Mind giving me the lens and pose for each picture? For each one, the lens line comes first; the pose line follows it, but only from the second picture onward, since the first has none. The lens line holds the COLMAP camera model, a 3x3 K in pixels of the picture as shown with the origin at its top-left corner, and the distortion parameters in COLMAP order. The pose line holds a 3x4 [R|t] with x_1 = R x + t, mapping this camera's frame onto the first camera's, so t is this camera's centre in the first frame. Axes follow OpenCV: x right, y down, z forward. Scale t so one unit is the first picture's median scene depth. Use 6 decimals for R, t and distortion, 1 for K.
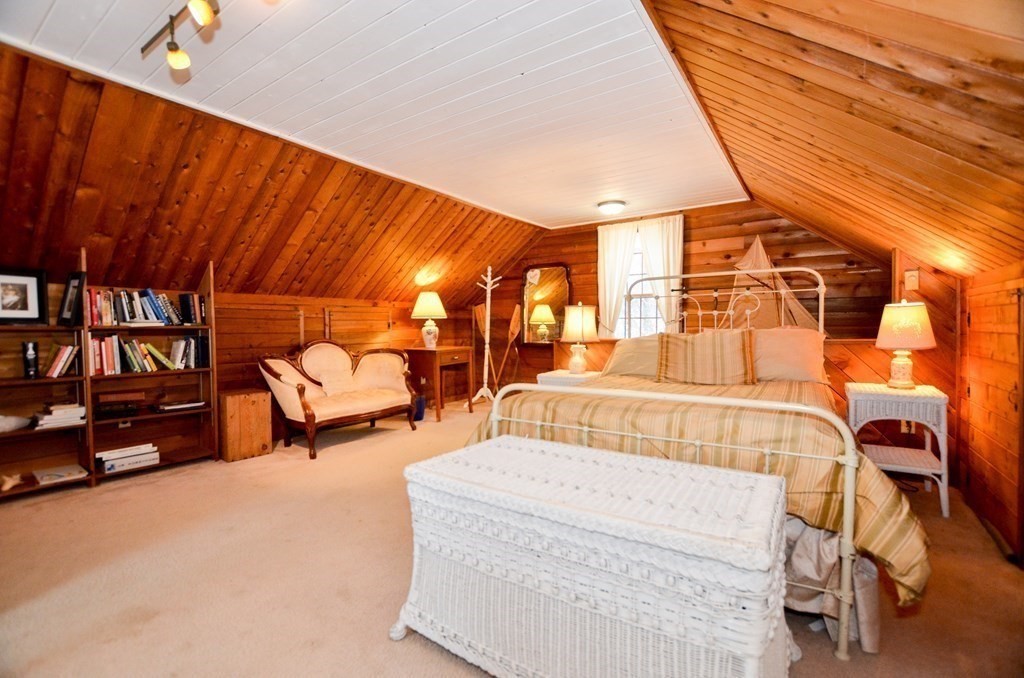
lens RADIAL K [[448.1, 0, 514.3], [0, 448.1, 339.4], [0, 0, 1]] dist [-0.026216, 0.000617]
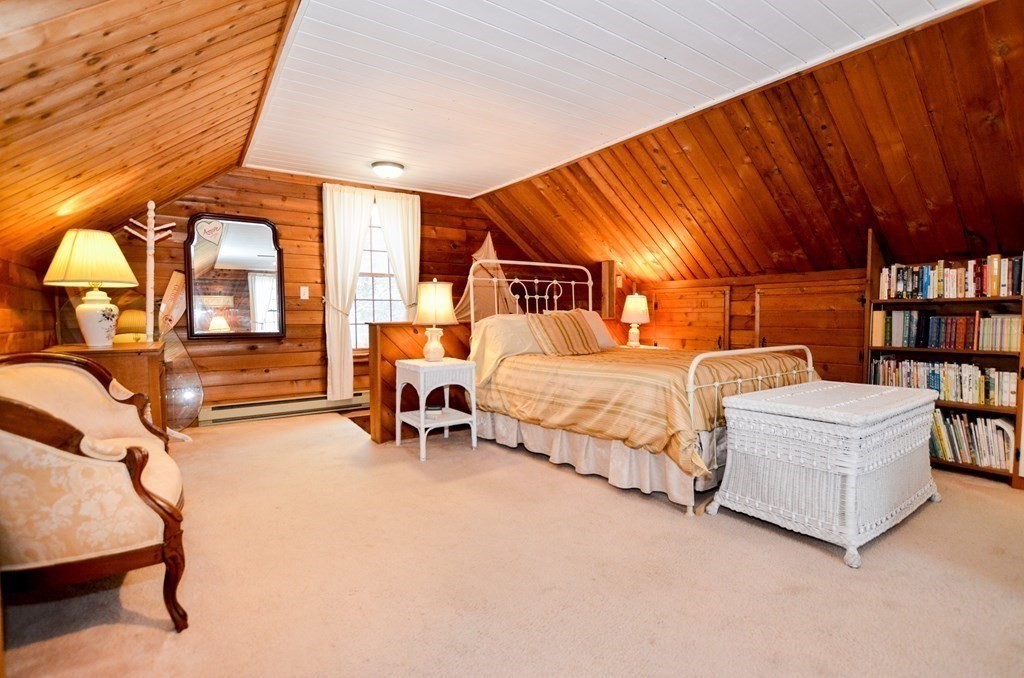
lens RADIAL K [[481.6, 0, 511.4], [0, 481.6, 336.7], [0, 0, 1]] dist [-0.004241, -0.000067]
pose [[0.382792, -0.038900, 0.923015, -0.565178], [0.023551, 0.999199, 0.032344, 0.002171], [-0.923534, 0.009357, 0.383401, 0.426248]]
